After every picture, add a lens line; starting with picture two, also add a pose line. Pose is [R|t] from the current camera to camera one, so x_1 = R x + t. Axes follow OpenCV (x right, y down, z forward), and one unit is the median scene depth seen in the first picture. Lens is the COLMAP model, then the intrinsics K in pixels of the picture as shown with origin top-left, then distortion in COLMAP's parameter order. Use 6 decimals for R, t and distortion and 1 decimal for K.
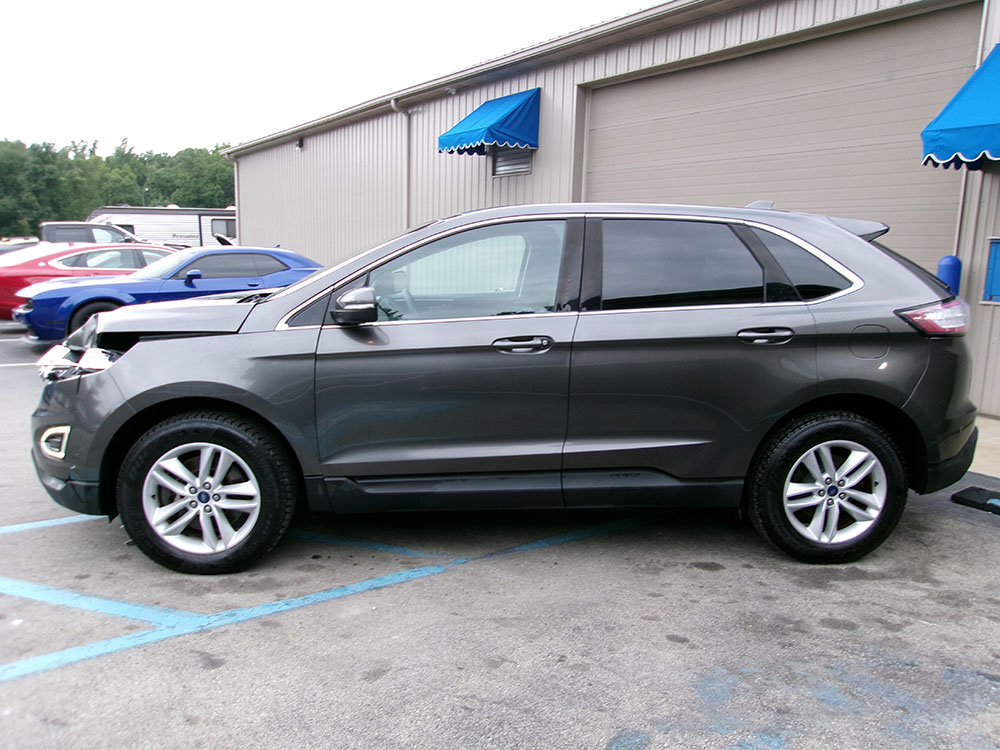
lens RADIAL K [[779.1, 0, 500.0], [0, 779.1, 375.0], [0, 0, 1]] dist [-0.031763, 0.058949]
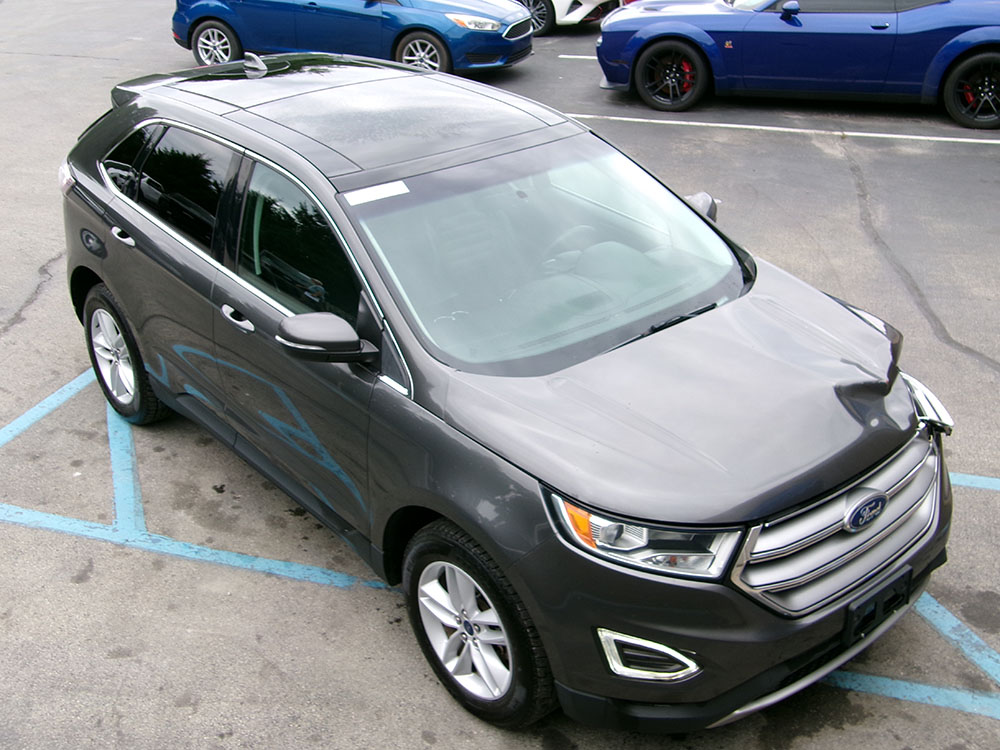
lens RADIAL K [[1153.0, 0, 500.0], [0, 1153.0, 375.0], [0, 0, 1]] dist [-0.016012, -0.019260]
pose [[0.611556, 0.329981, -0.719105, 0.261983], [-0.099596, 0.933754, 0.343778, -0.130667], [0.784907, -0.138619, 0.603908, 0.101694]]
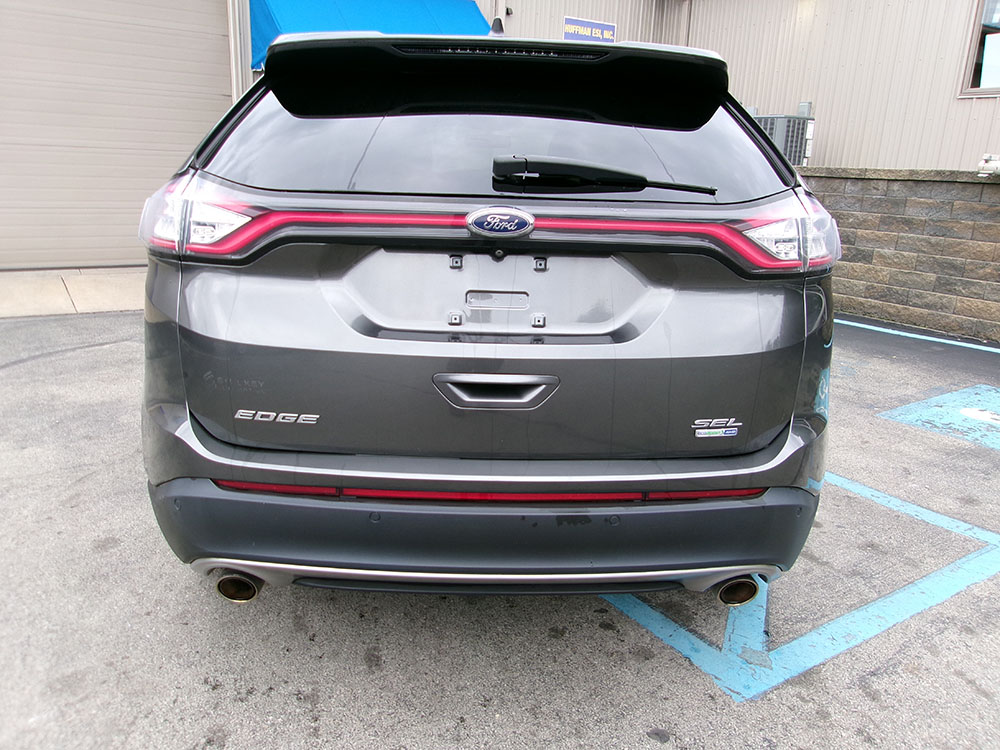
lens RADIAL K [[780.0, 0, 500.0], [0, 780.0, 375.0], [0, 0, 1]] dist [-0.030549, 0.046434]
pose [[0.014370, -0.285892, 0.958154, -0.380142], [0.123879, 0.951379, 0.282012, -0.052837], [-0.992193, 0.114643, 0.049088, 0.321912]]
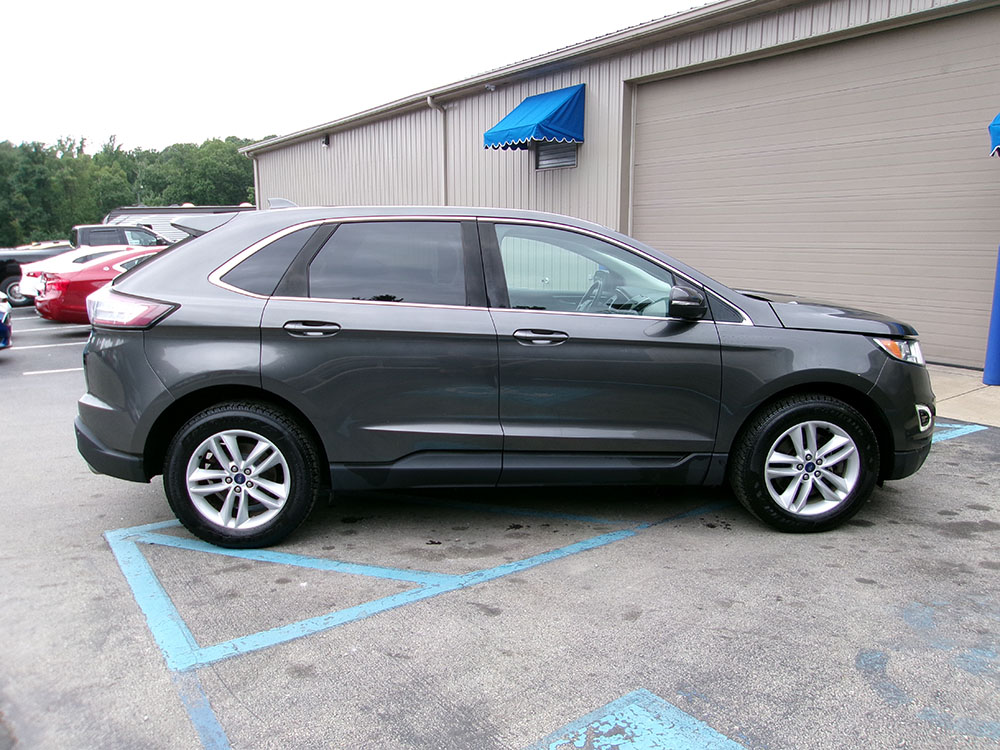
lens RADIAL K [[780.0, 0, 500.0], [0, 780.0, 375.0], [0, 0, 1]] dist [-0.030549, 0.046434]
pose [[0.999533, -0.029906, 0.006289, -0.076303], [0.029801, 0.999424, 0.016252, -0.002032], [-0.006772, -0.016057, 0.999848, -0.040001]]
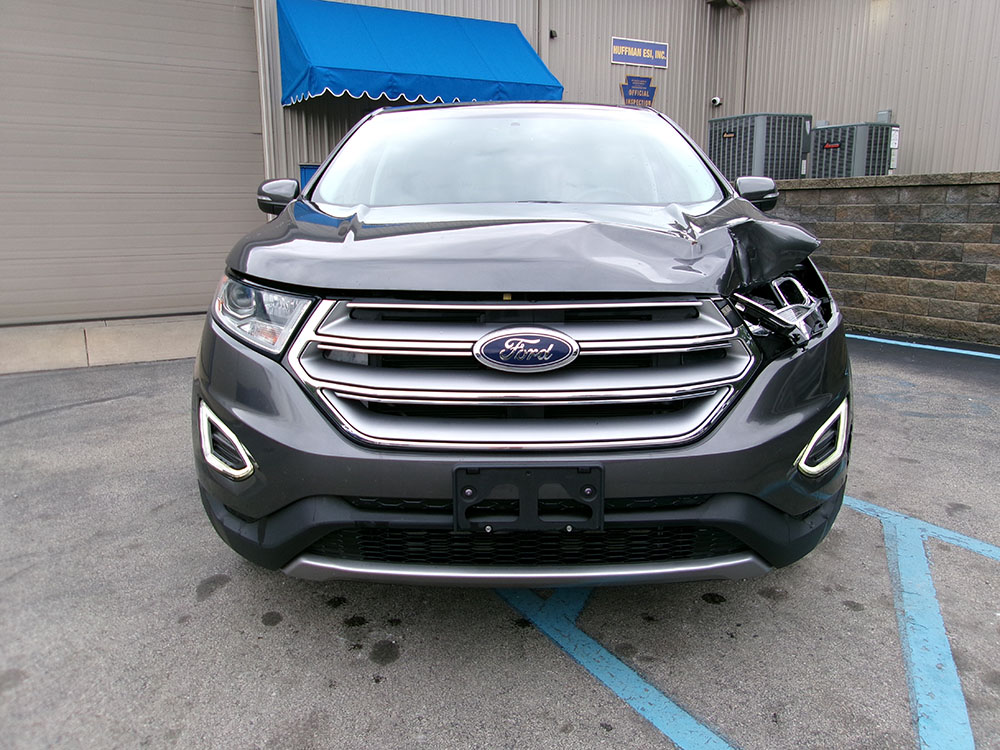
lens RADIAL K [[779.1, 0, 500.0], [0, 779.1, 375.0], [0, 0, 1]] dist [-0.031763, 0.058949]
pose [[0.076591, -0.232223, 0.969642, -0.316836], [0.167557, 0.961666, 0.217077, -0.036597], [-0.982883, 0.145844, 0.112565, 0.322987]]
